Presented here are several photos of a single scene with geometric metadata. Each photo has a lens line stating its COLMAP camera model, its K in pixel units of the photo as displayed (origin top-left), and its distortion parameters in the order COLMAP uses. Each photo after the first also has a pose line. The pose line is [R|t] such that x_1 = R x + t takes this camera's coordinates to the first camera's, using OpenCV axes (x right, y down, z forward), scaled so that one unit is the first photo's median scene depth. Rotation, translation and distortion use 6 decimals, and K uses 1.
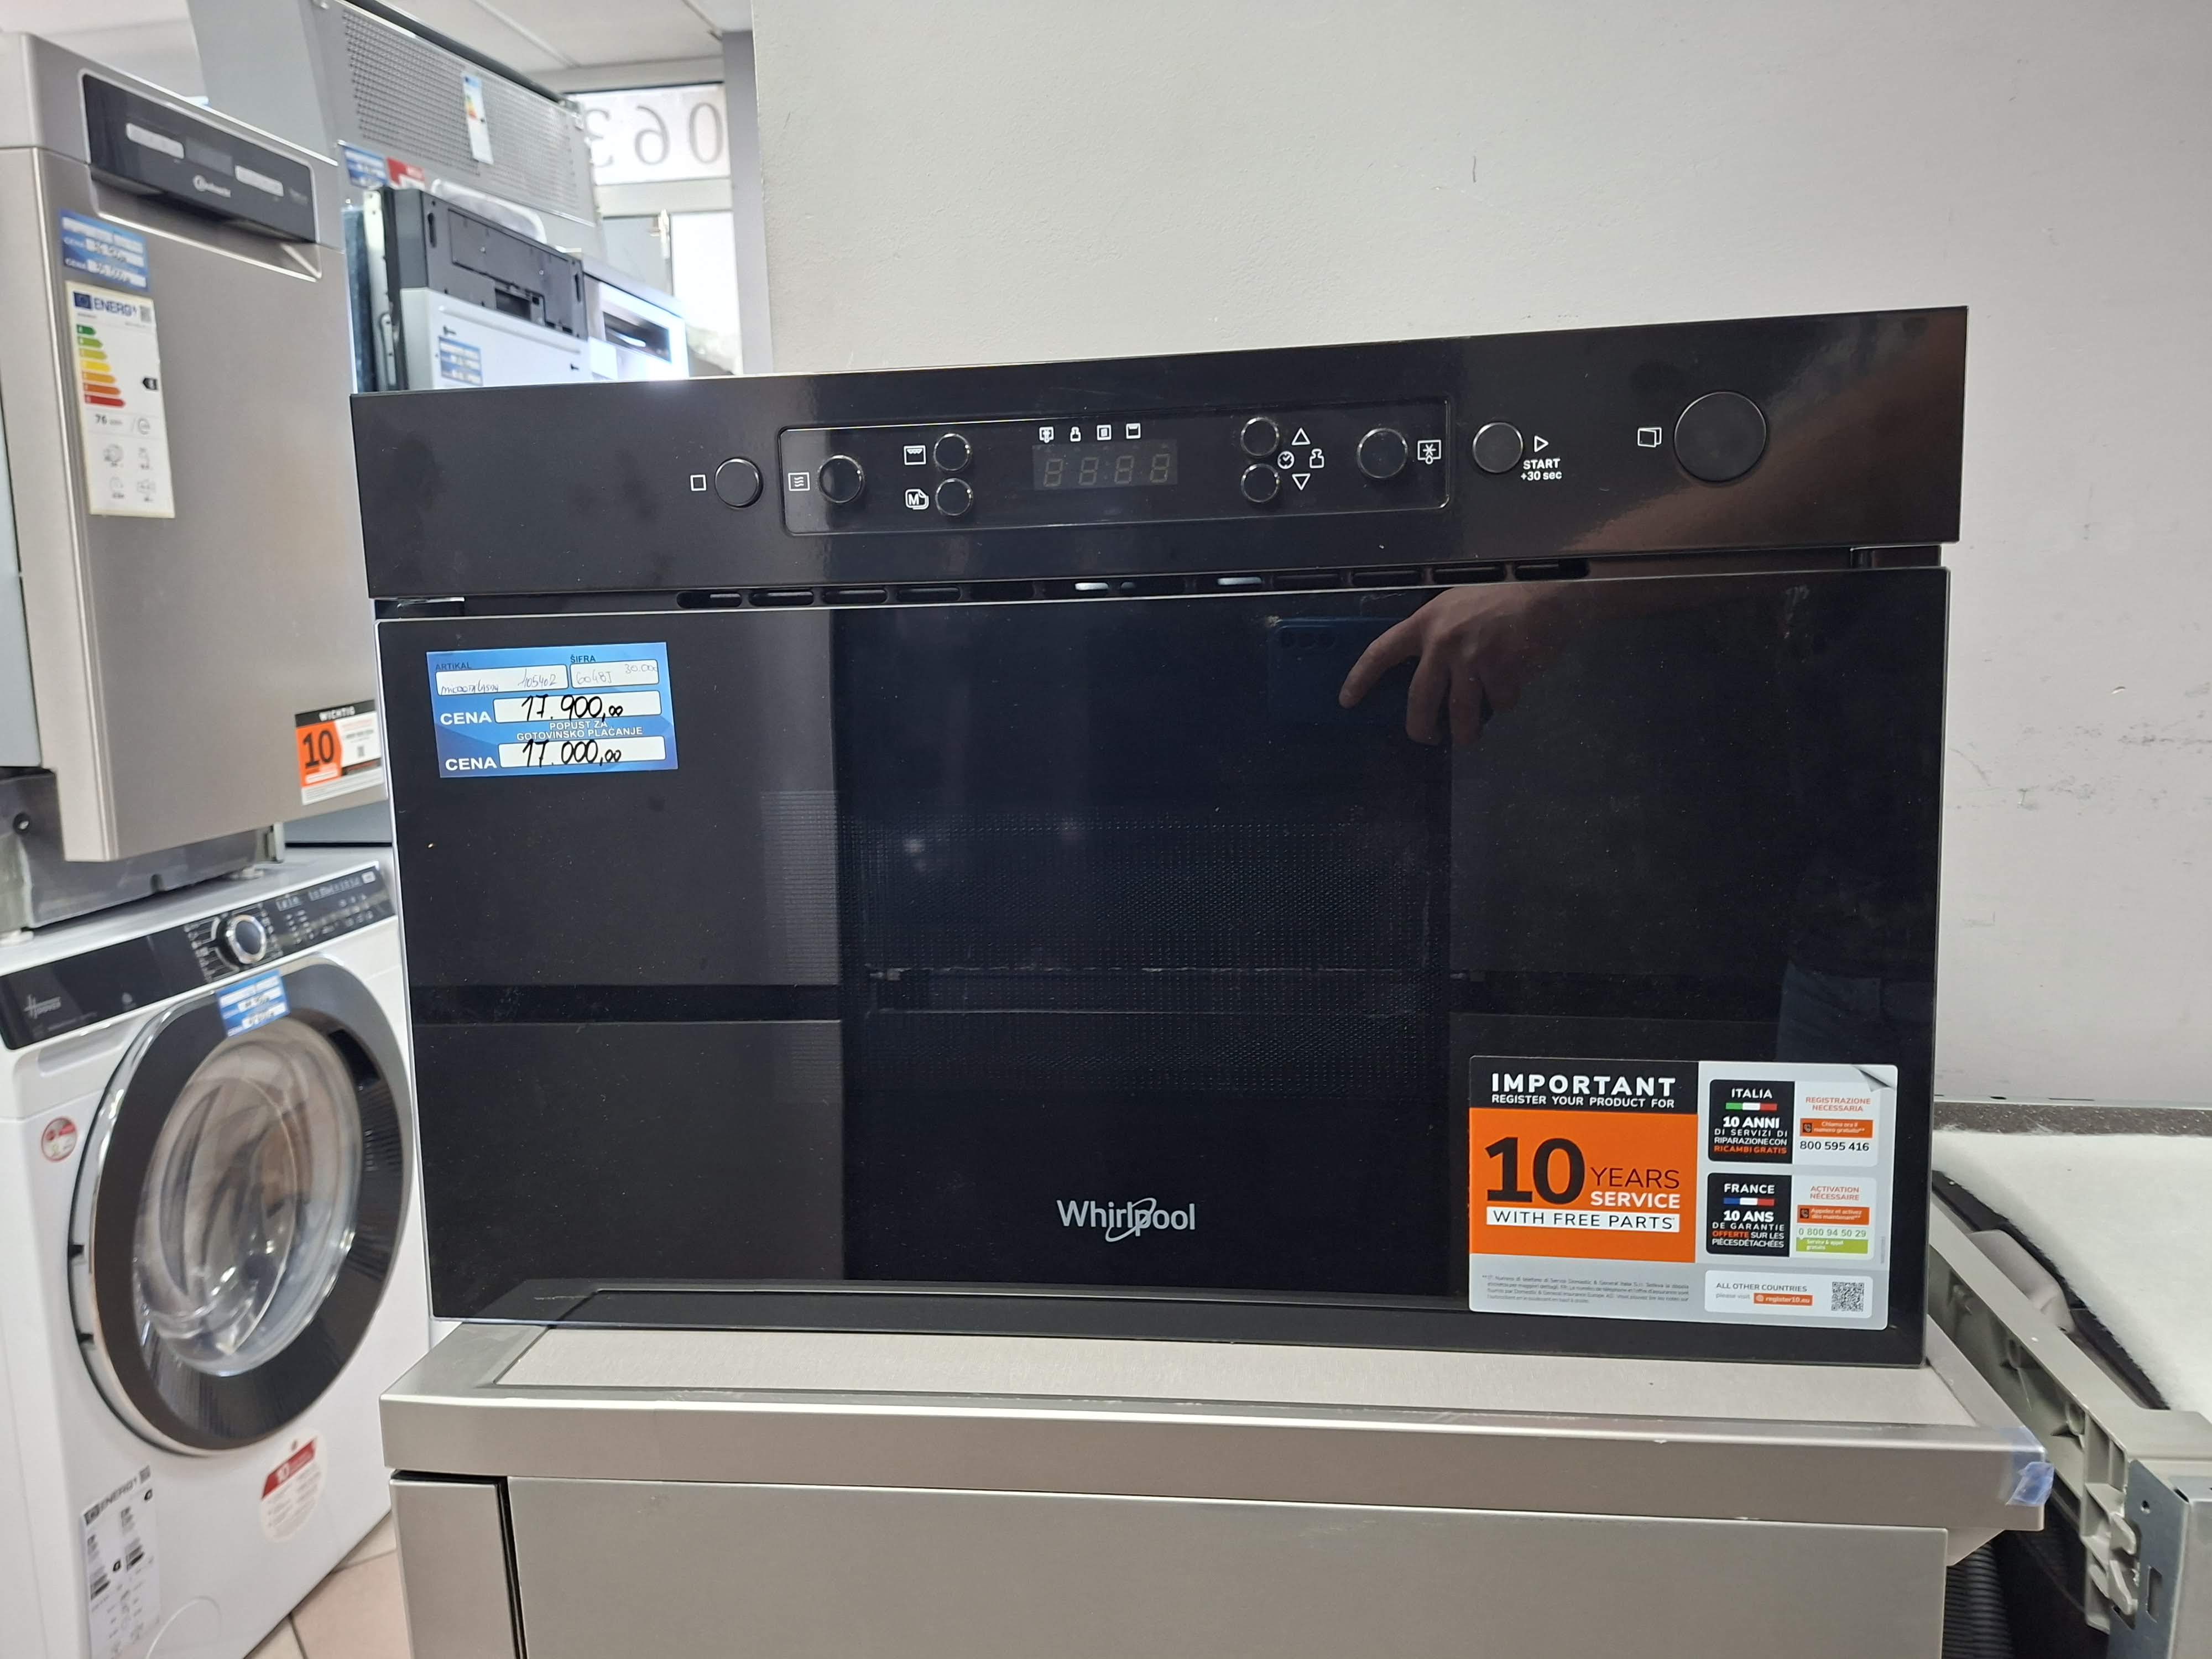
lens RADIAL K [[1497.8, 0, 1100.2], [0, 1497.8, 775.0], [0, 0, 1]] dist [0.088952, -0.082050]
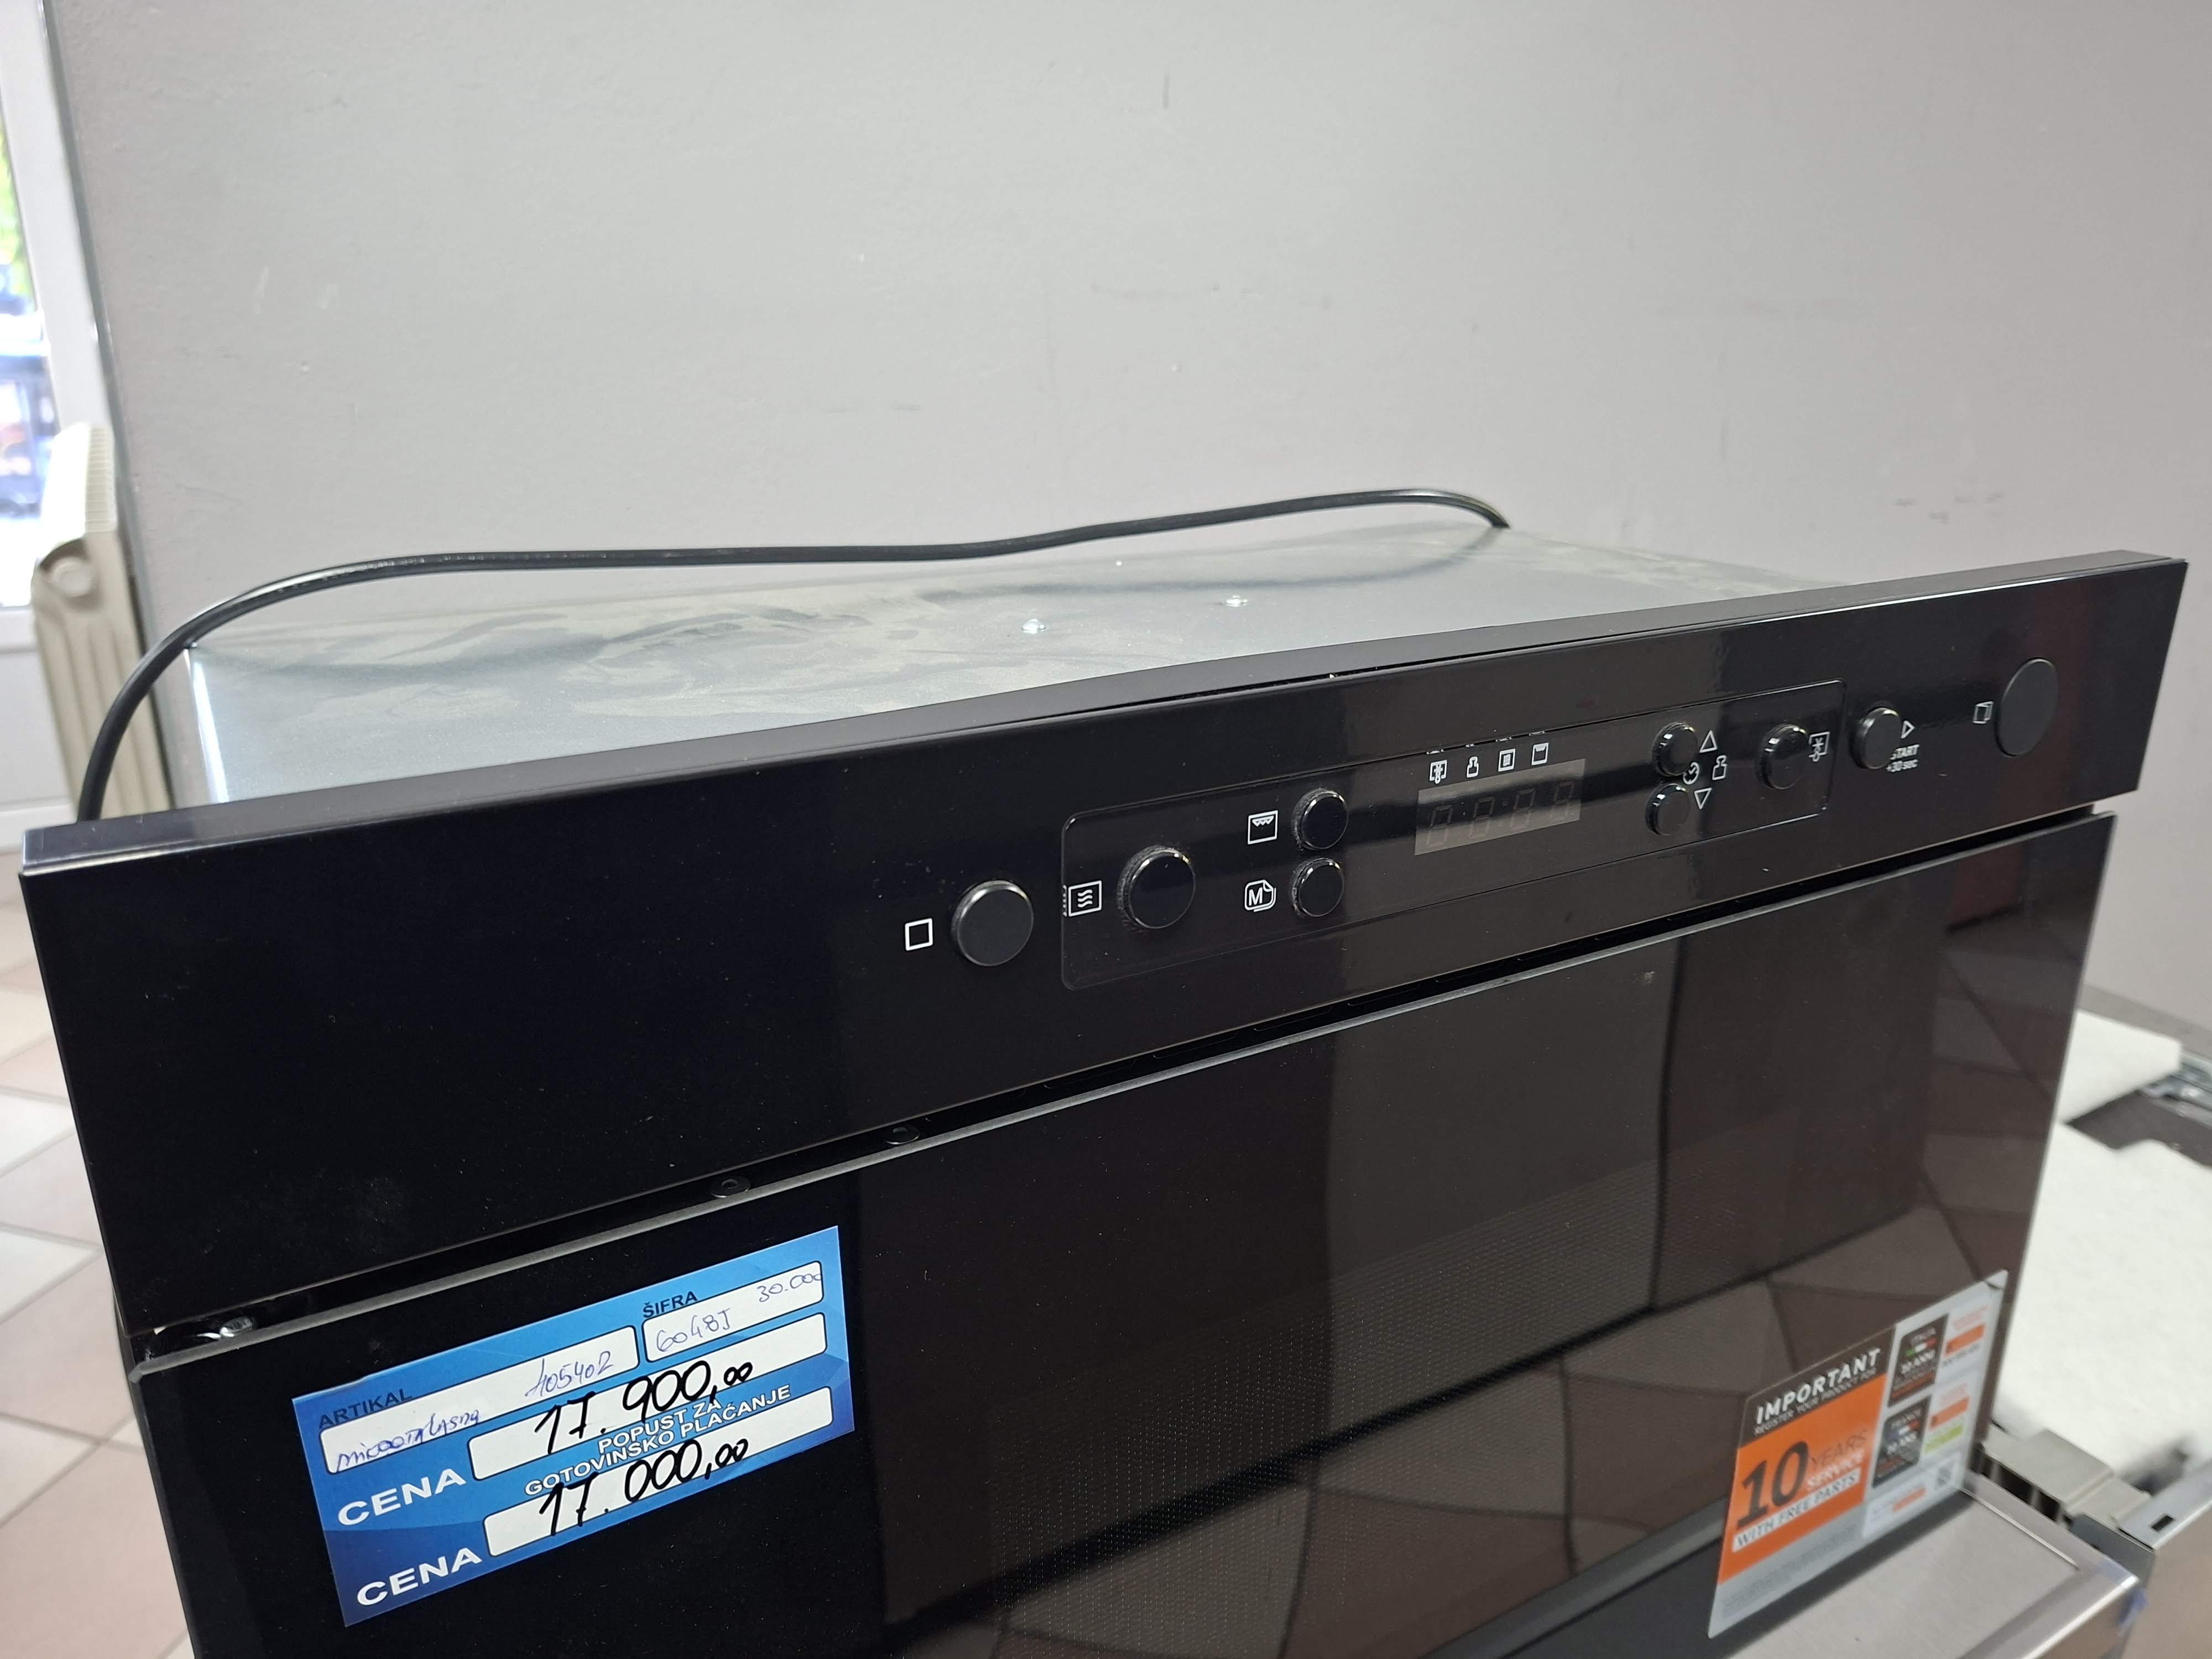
lens RADIAL K [[1569.7, 0, 1106.0], [0, 1569.7, 829.5], [0, 0, 1]] dist [0.051879, -0.097393]
pose [[0.777828, -0.164138, 0.606664, -0.513511], [0.042179, 0.976750, 0.210190, -0.324731], [-0.627060, -0.137903, 0.766667, 0.542277]]
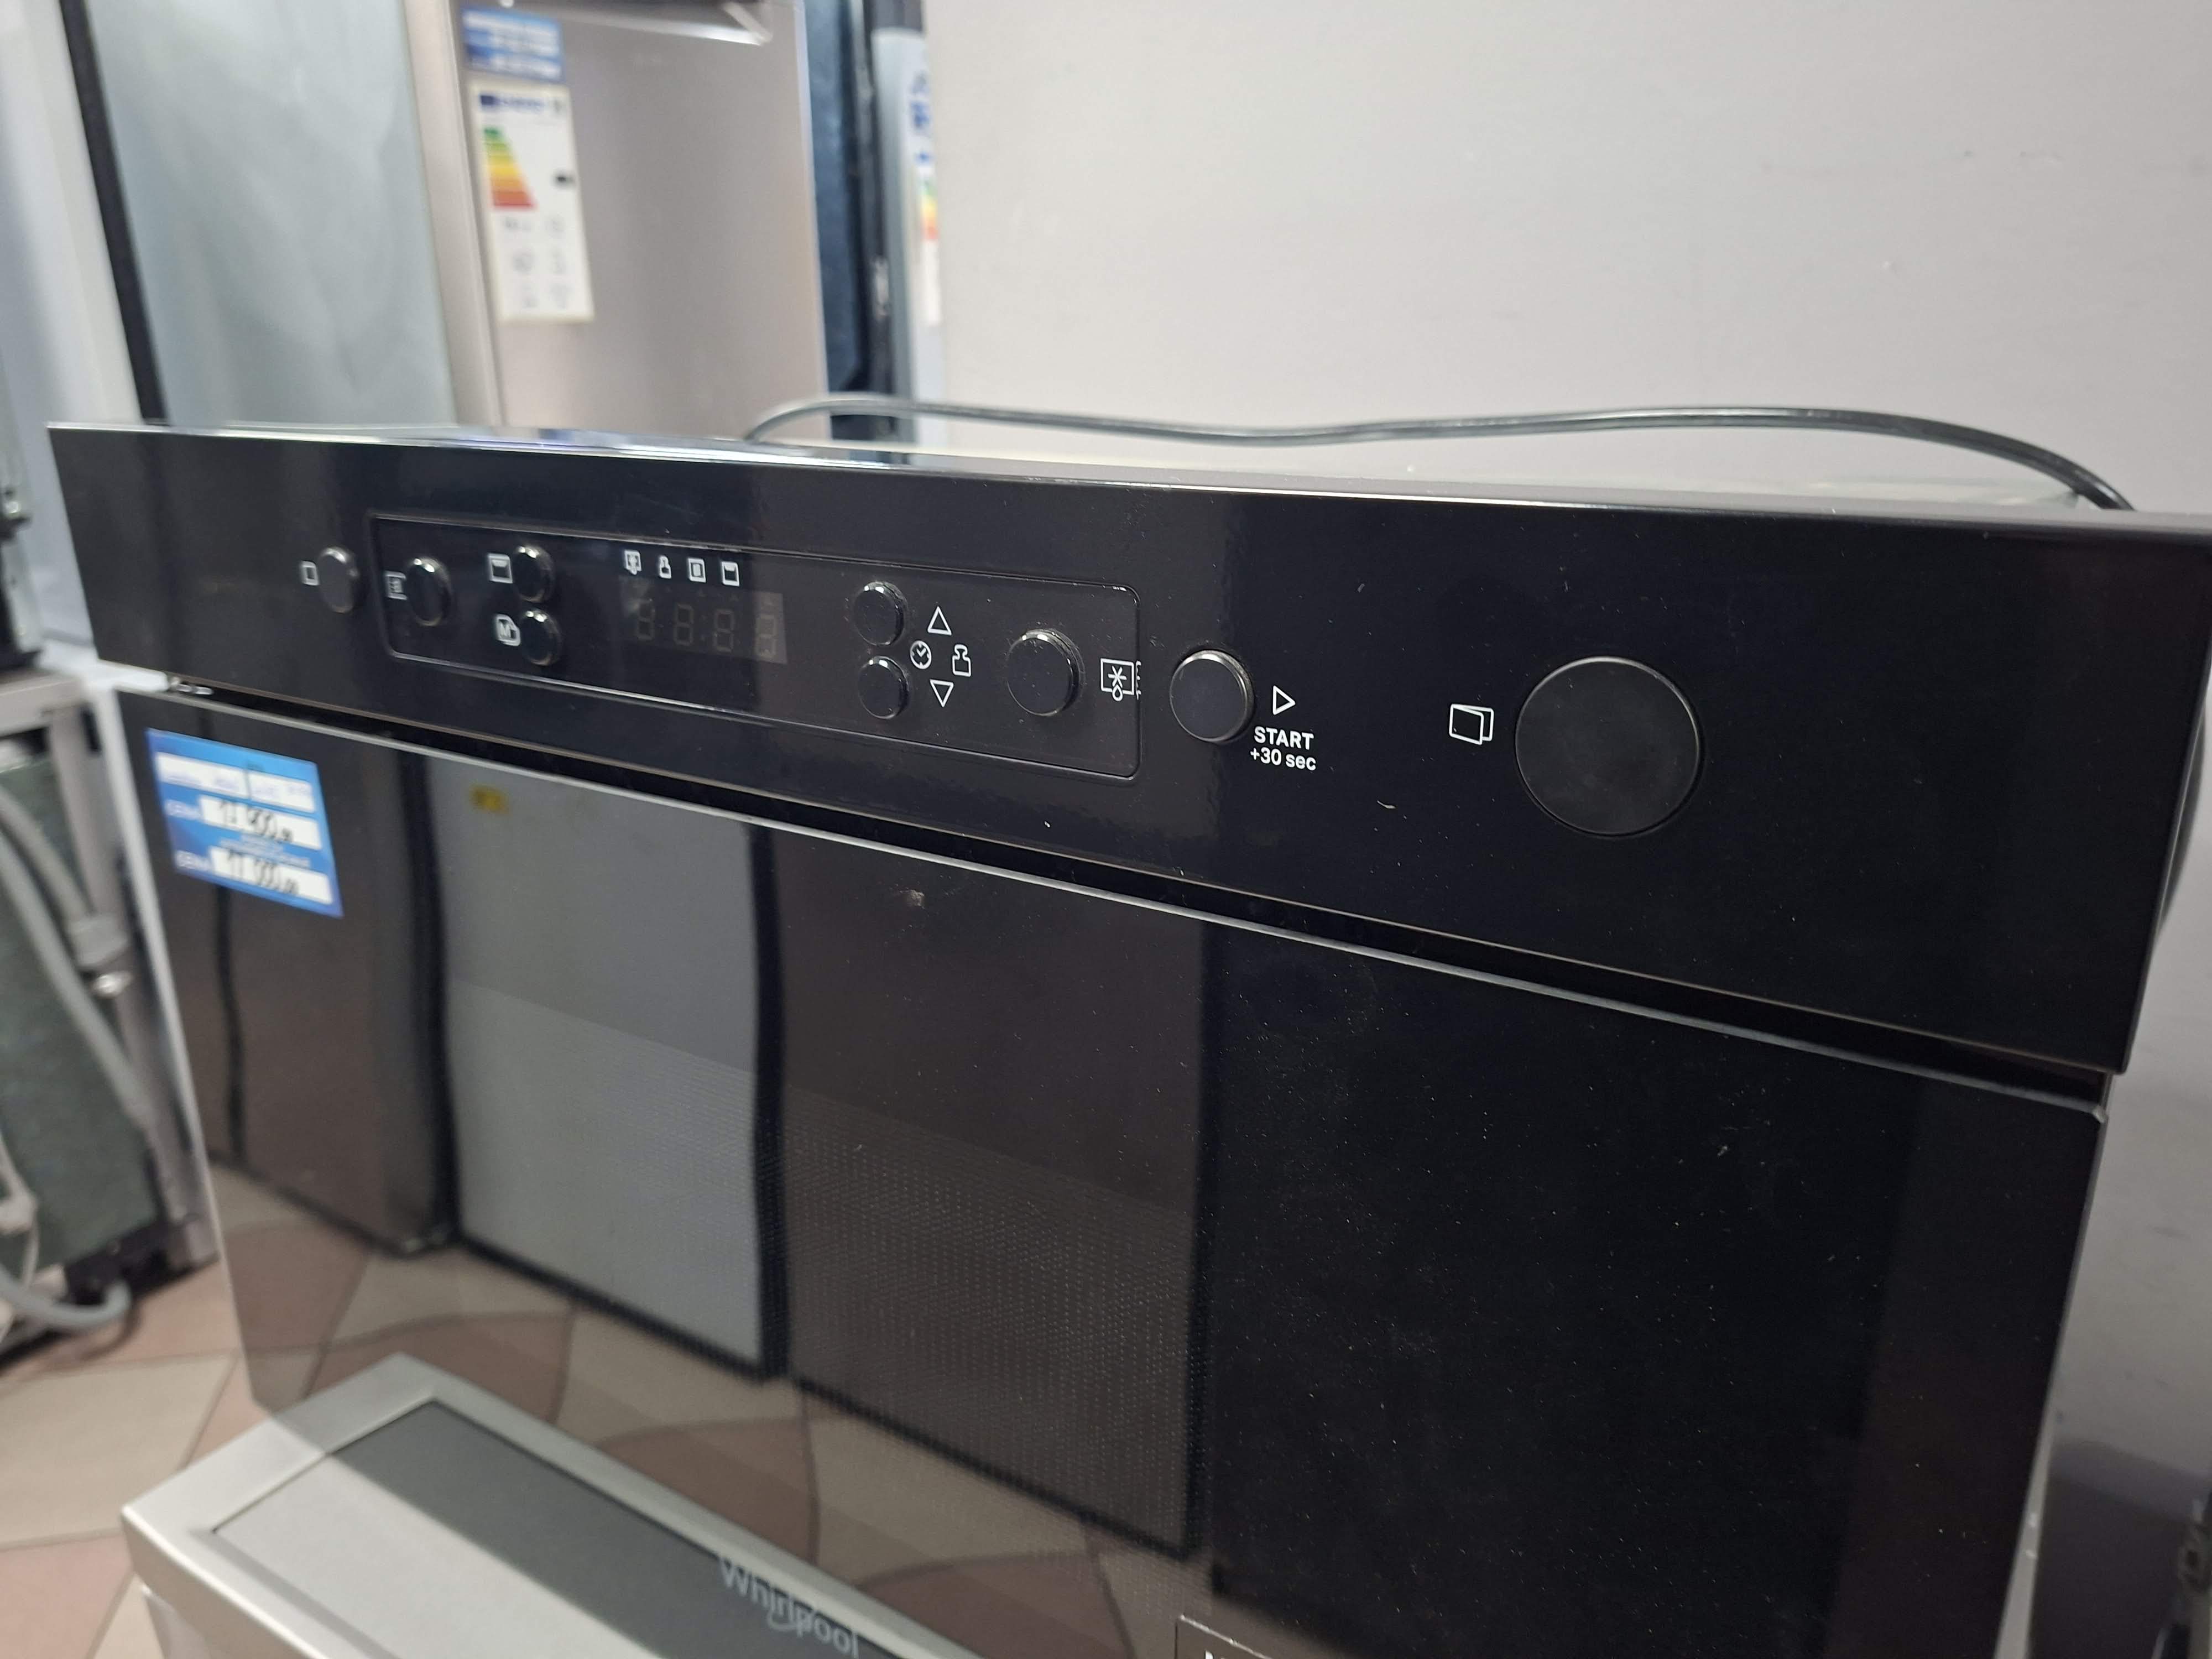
lens RADIAL K [[1548.1, 0, 1156.4], [0, 1548.1, 826.2], [0, 0, 1]] dist [0.065644, -0.139926]
pose [[0.918428, 0.148536, -0.366644, 0.406913], [-0.067455, 0.972060, 0.224832, -0.263718], [0.389796, -0.181760, 0.902786, 0.431228]]
